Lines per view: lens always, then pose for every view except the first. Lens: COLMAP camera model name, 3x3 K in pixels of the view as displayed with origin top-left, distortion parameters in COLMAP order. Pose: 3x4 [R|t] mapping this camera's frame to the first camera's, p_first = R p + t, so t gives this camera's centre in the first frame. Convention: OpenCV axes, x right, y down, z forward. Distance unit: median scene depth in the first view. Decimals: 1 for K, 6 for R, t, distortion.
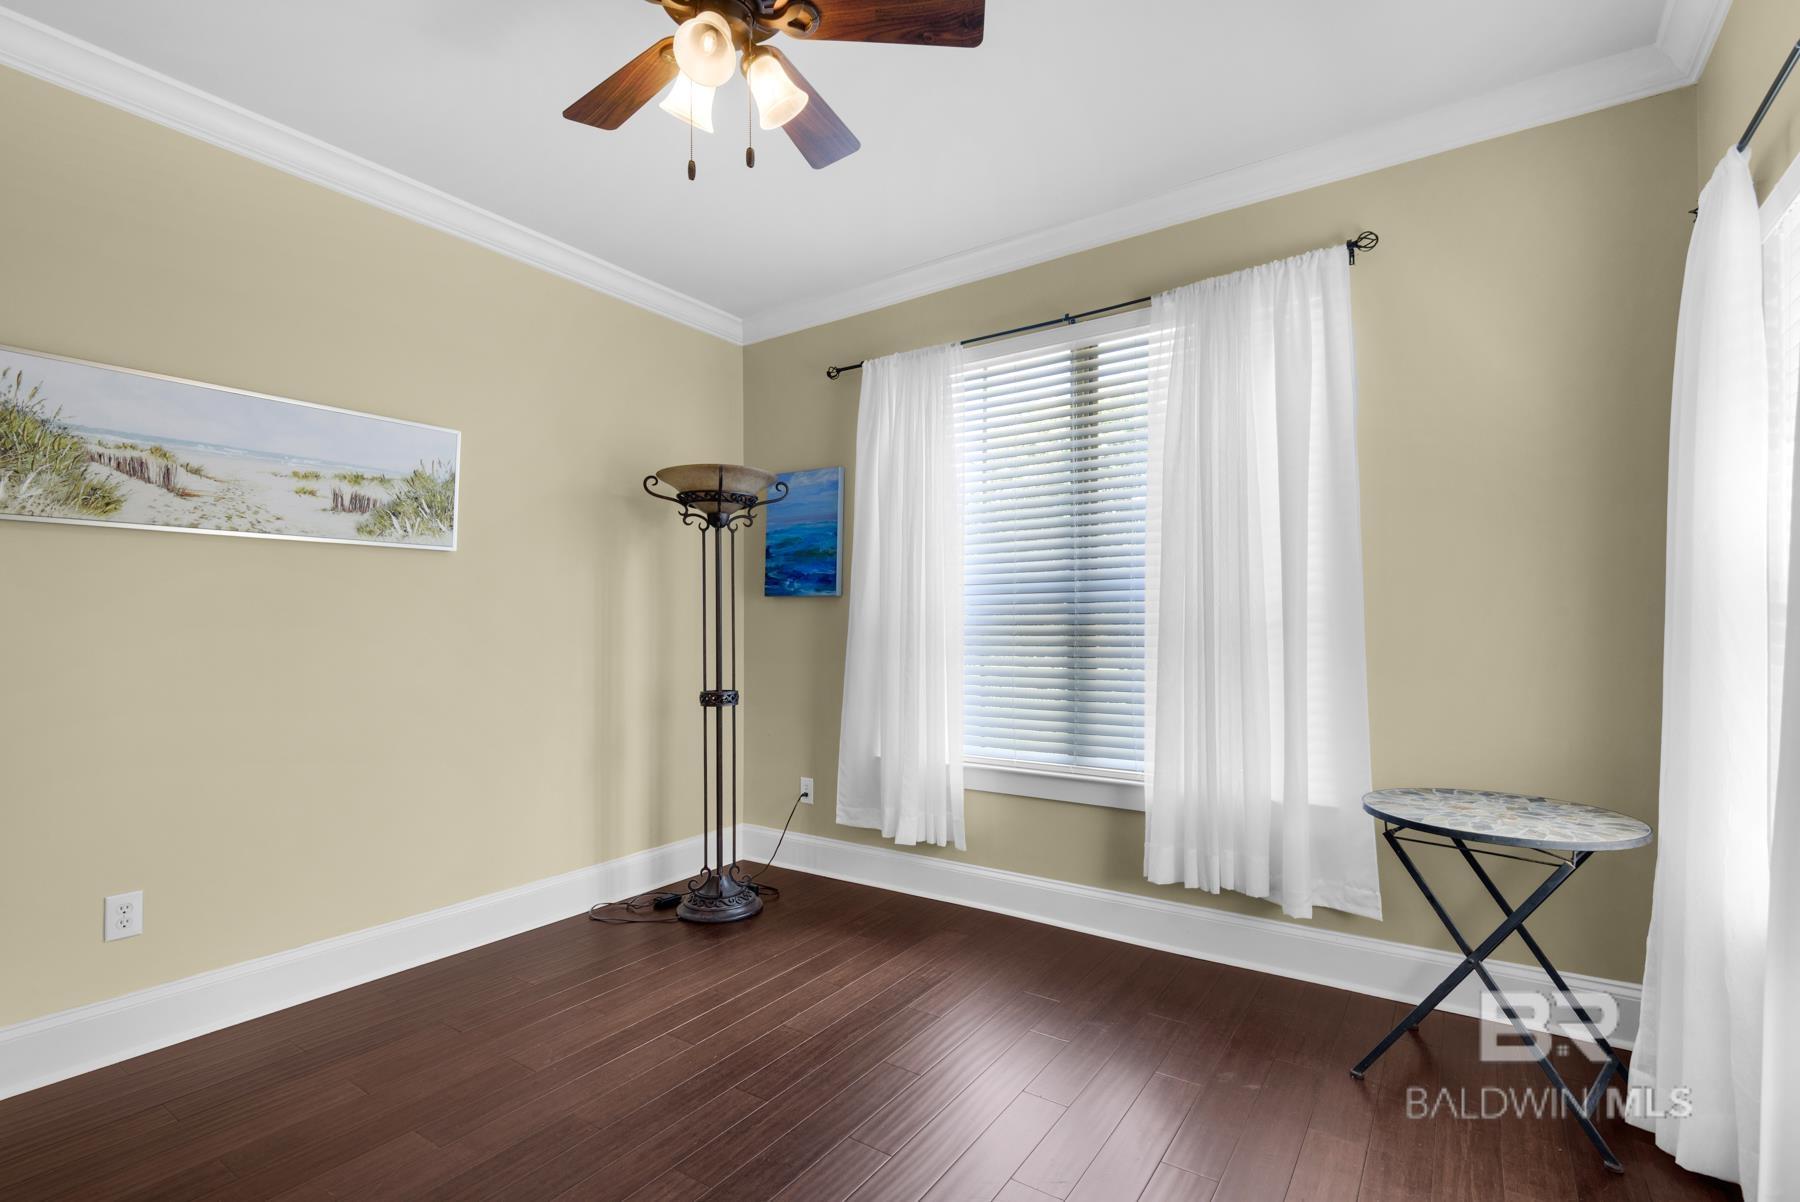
lens RADIAL K [[810.9, 0, 896.6], [0, 810.9, 620.0], [0, 0, 1]] dist [-0.000186, -0.000256]
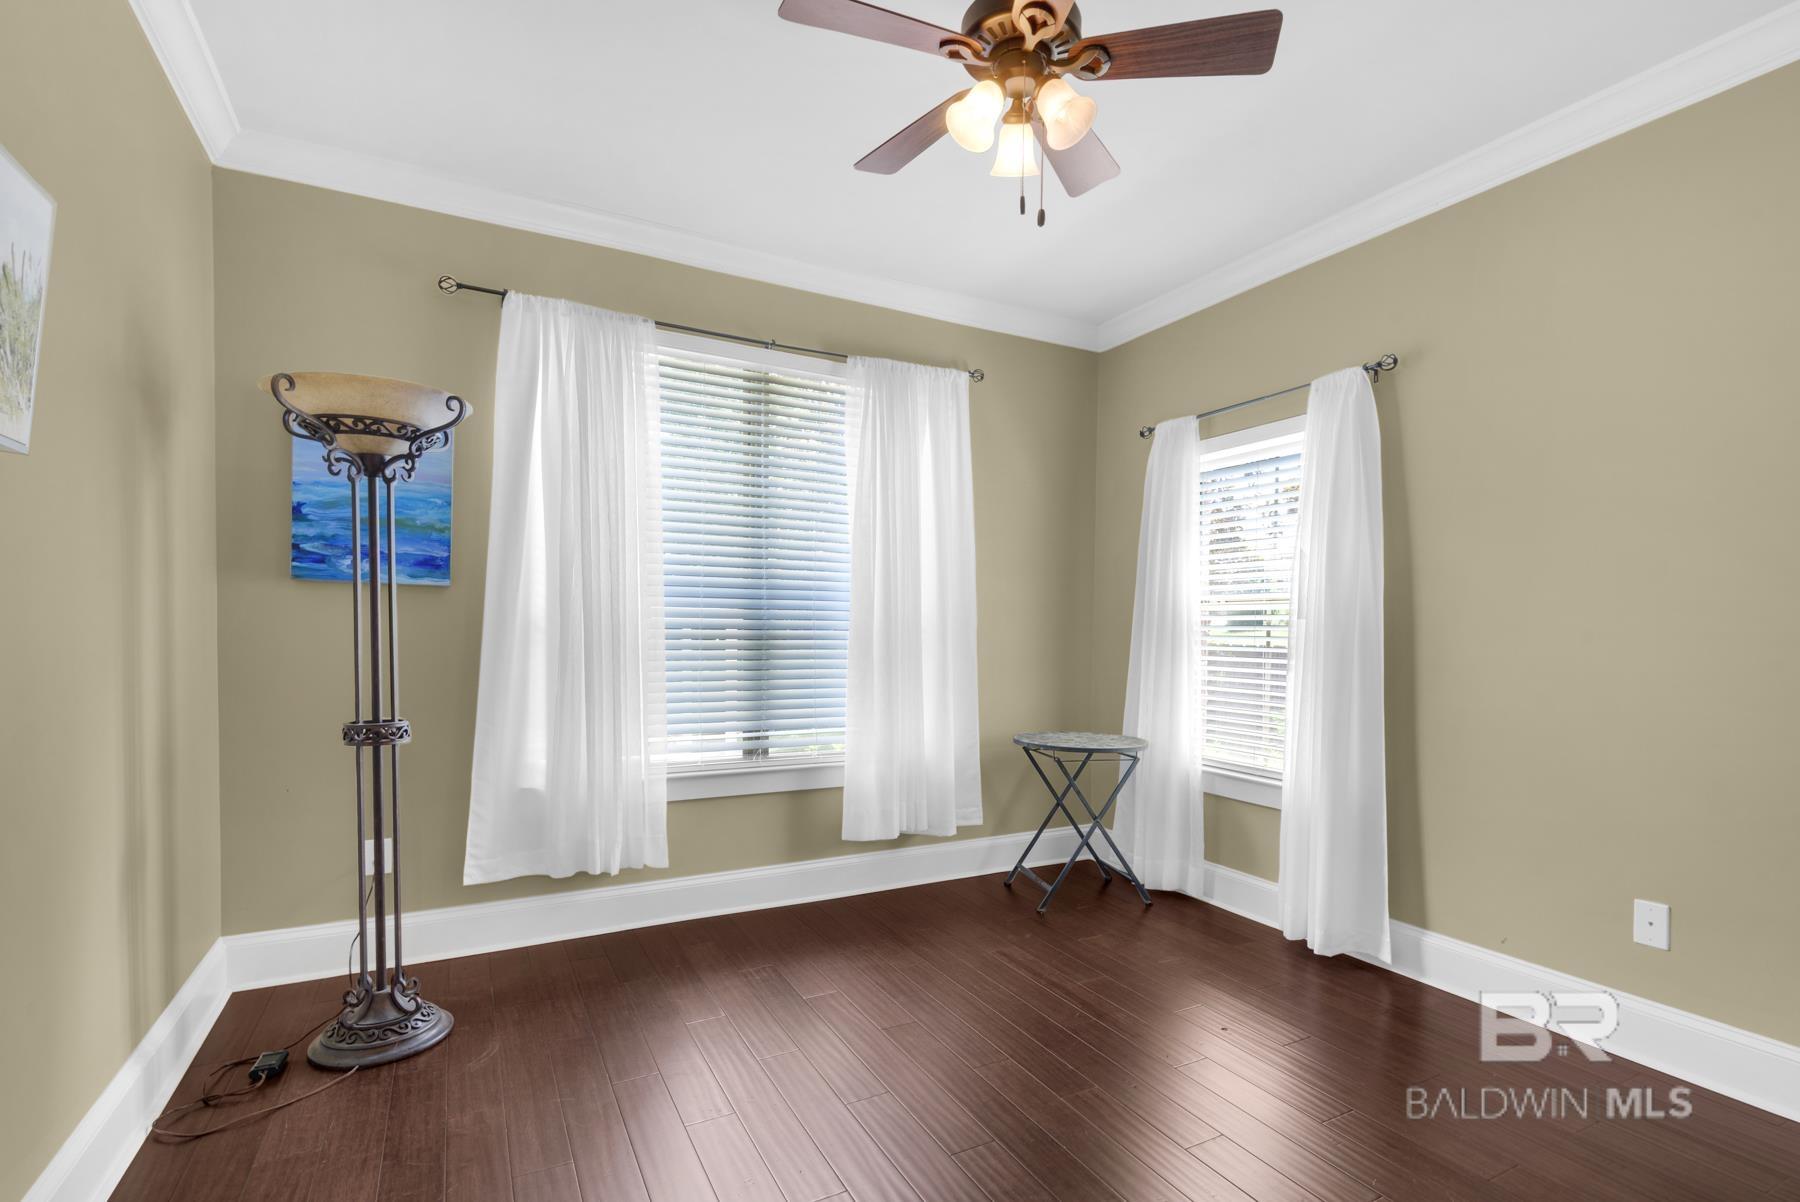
lens RADIAL K [[845.7, 0, 896.7], [0, 845.7, 646.3], [0, 0, 1]] dist [-0.000055, -0.000691]
pose [[0.457243, -0.008434, 0.889302, -0.660746], [-0.020179, 0.999599, 0.019855, 0.002064], [-0.889113, -0.027024, 0.456890, 0.309430]]
